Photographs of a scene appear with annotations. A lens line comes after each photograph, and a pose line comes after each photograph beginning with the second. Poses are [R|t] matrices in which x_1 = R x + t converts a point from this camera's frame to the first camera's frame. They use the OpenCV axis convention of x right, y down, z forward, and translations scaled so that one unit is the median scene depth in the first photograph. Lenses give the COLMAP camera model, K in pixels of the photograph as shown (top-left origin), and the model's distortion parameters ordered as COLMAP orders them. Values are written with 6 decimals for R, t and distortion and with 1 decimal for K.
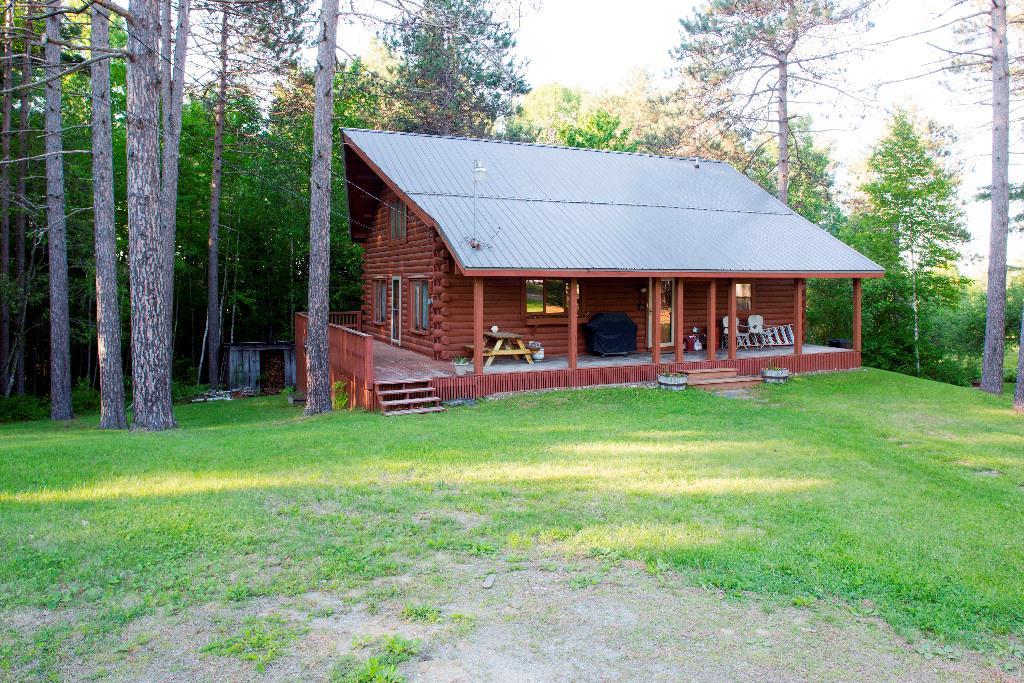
lens RADIAL K [[710.0, 0, 511.3], [0, 710.0, 341.5], [0, 0, 1]] dist [0.002160, 0.000288]
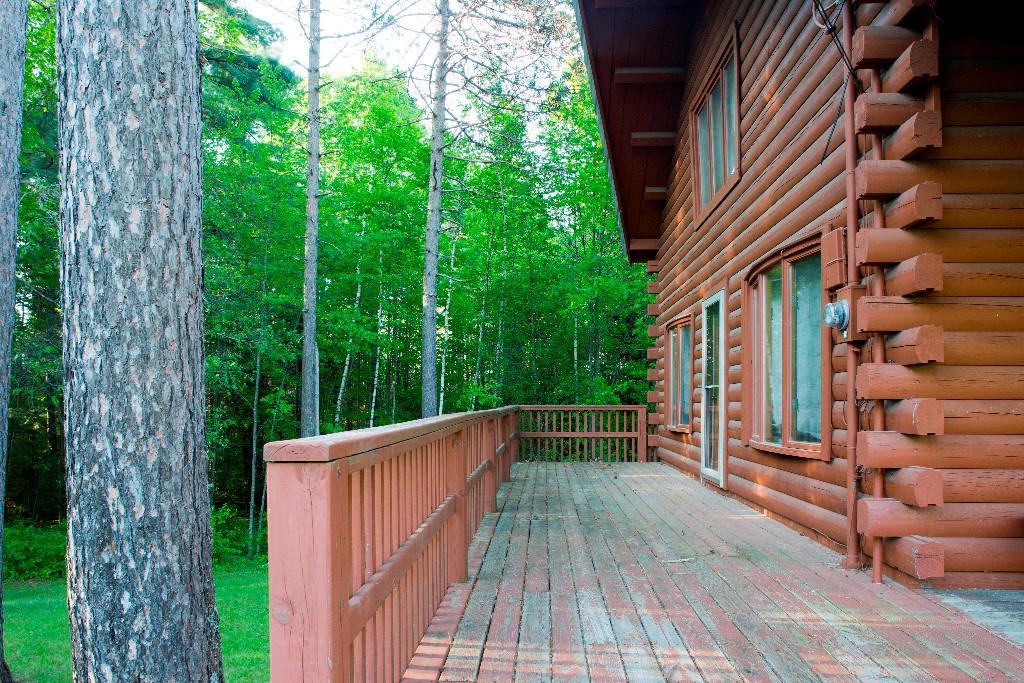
lens RADIAL K [[710.0, 0, 511.5], [0, 710.0, 343.7], [0, 0, 1]] dist [0.002160, 0.000288]
pose [[0.888159, -0.033470, -0.458316, -0.091743], [-0.045152, 0.986162, -0.159518, -0.003816], [0.457312, 0.162371, 0.874357, 0.674839]]
